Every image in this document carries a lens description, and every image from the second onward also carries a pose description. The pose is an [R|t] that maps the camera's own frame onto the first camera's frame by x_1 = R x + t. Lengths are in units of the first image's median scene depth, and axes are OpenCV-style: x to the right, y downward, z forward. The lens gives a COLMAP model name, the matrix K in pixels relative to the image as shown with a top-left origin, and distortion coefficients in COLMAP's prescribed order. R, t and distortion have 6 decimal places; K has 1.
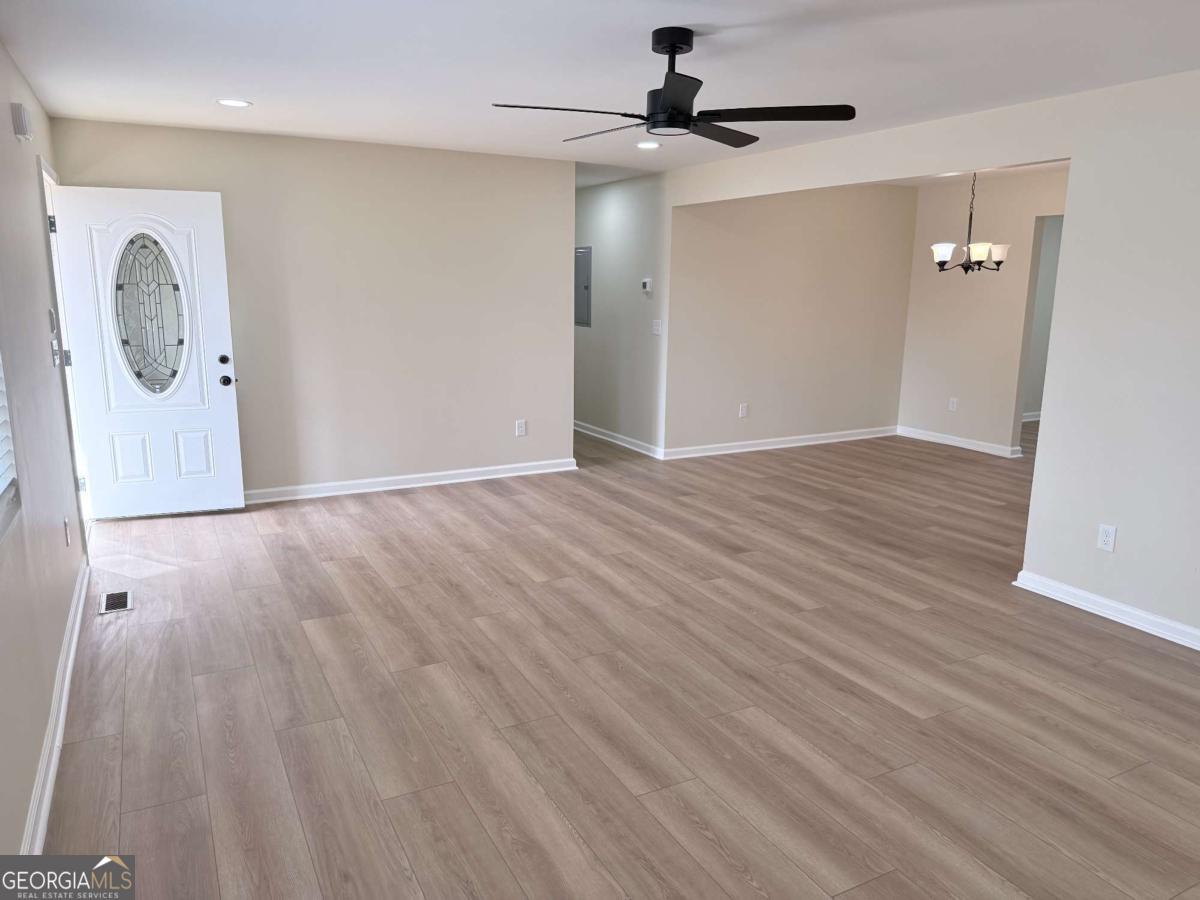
lens RADIAL K [[830.6, 0, 612.5], [0, 830.6, 447.6], [0, 0, 1]] dist [0.133701, -0.143244]
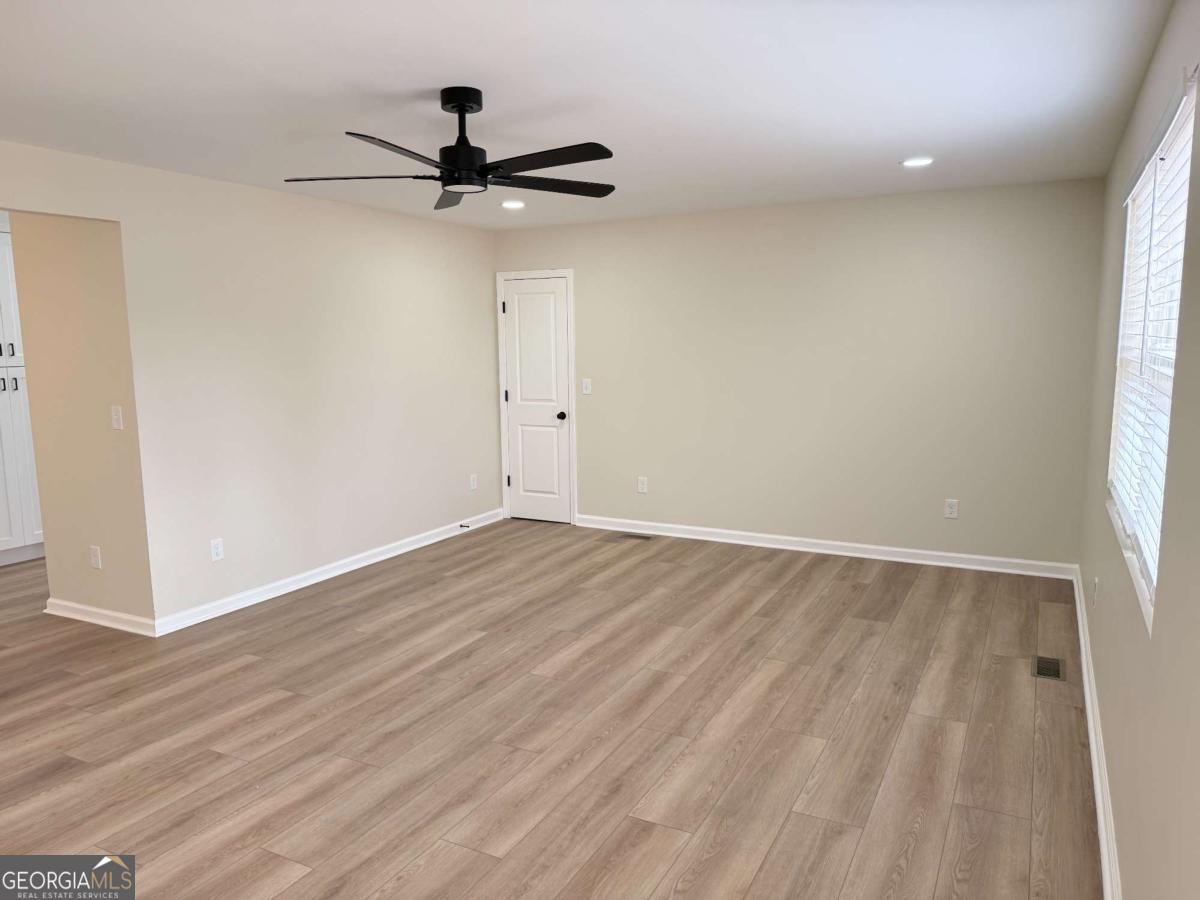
lens RADIAL K [[838.0, 0, 562.4], [0, 838.0, 470.1], [0, 0, 1]] dist [0.137598, -0.148436]
pose [[-0.529805, -0.131782, 0.837819, -0.646339], [0.168618, 0.951767, 0.256333, -0.219436], [-0.831189, 0.277078, -0.482030, 1.096796]]
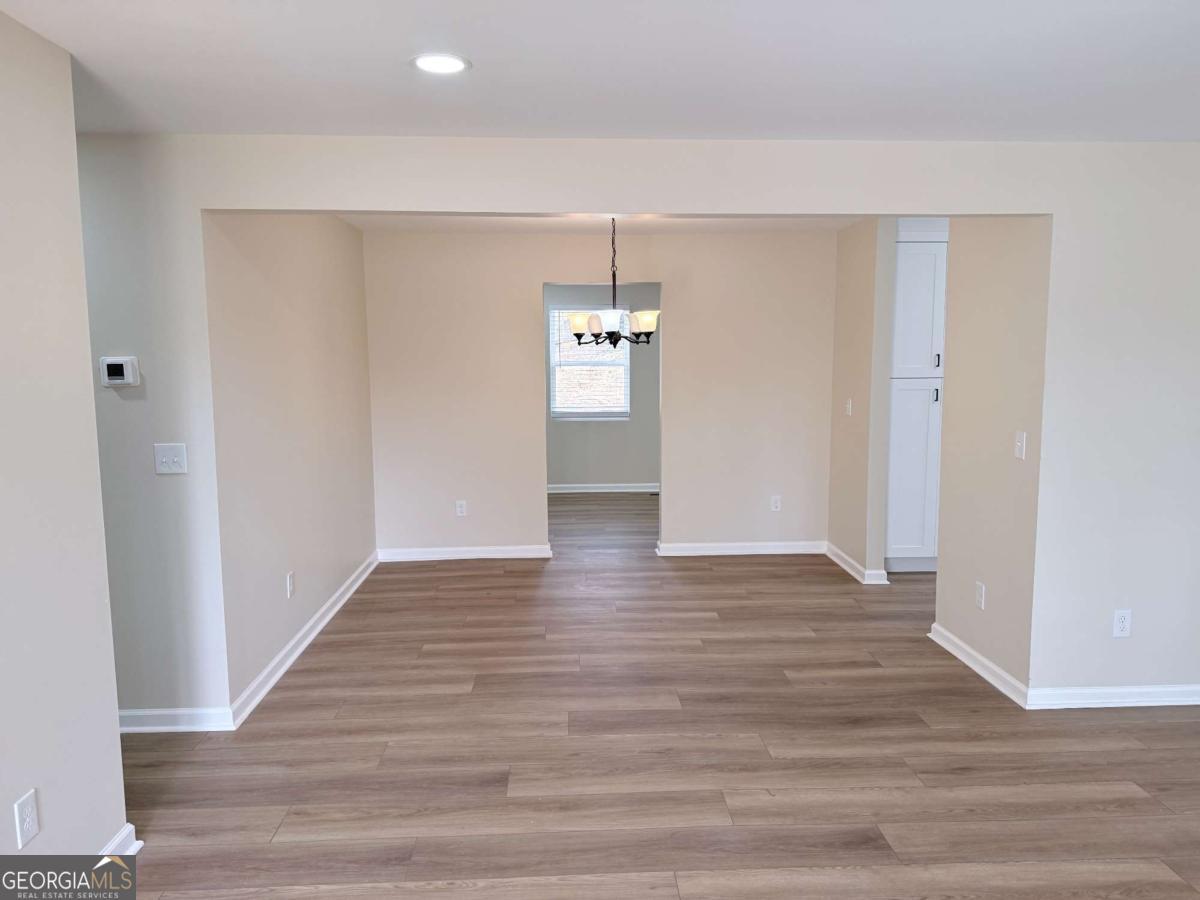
lens RADIAL K [[833.5, 0, 598.6], [0, 833.5, 459.8], [0, 0, 1]] dist [0.028440, -0.033022]
pose [[0.440809, -0.127239, 0.888537, -0.448606], [0.187306, 0.981149, 0.047578, -0.212913], [-0.877840, 0.145456, 0.456332, 1.013437]]
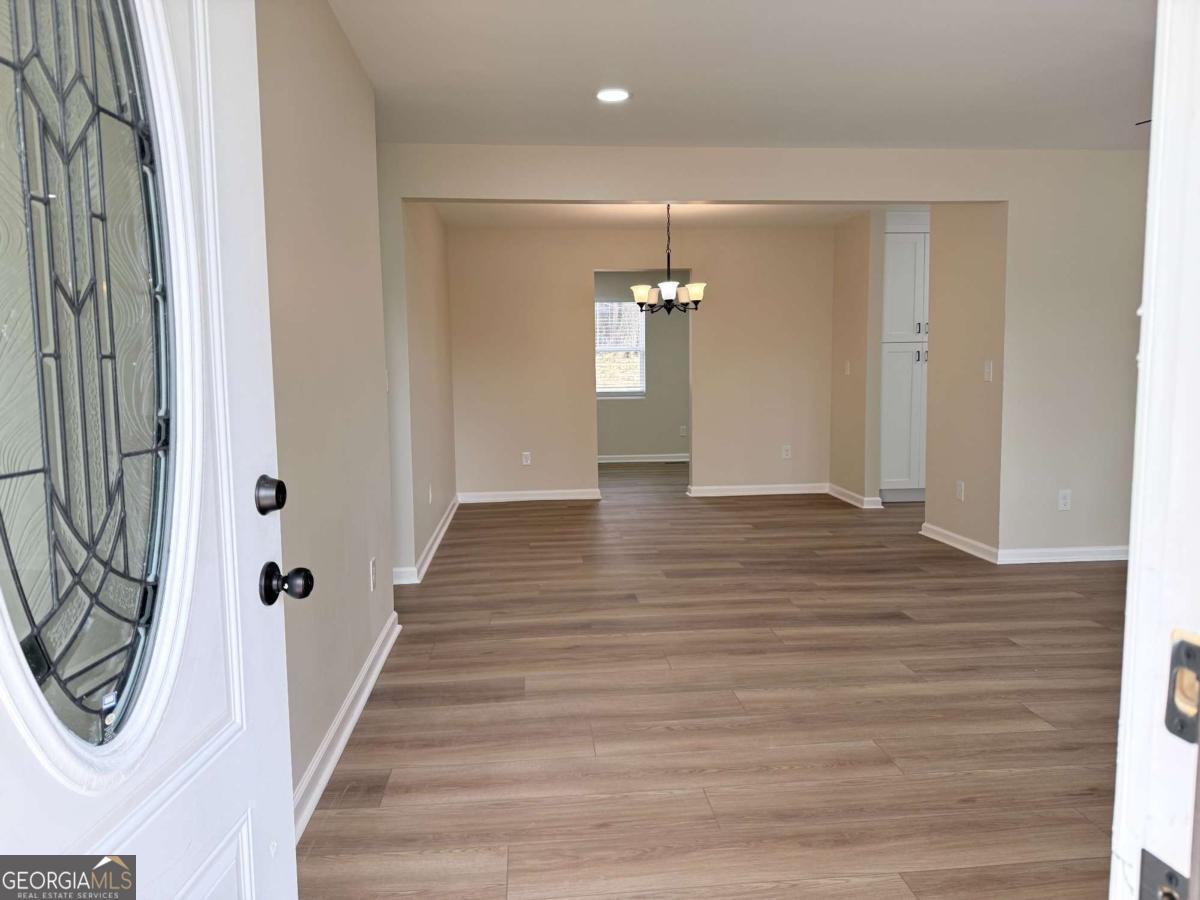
lens RADIAL K [[828.4, 0, 601.7], [0, 828.4, 455.1], [0, 0, 1]] dist [0.105180, -0.151180]
pose [[0.401293, -0.110689, 0.909237, -0.803177], [0.197471, 0.979782, 0.032123, -0.132049], [-0.894410, 0.166657, 0.415038, 1.039211]]
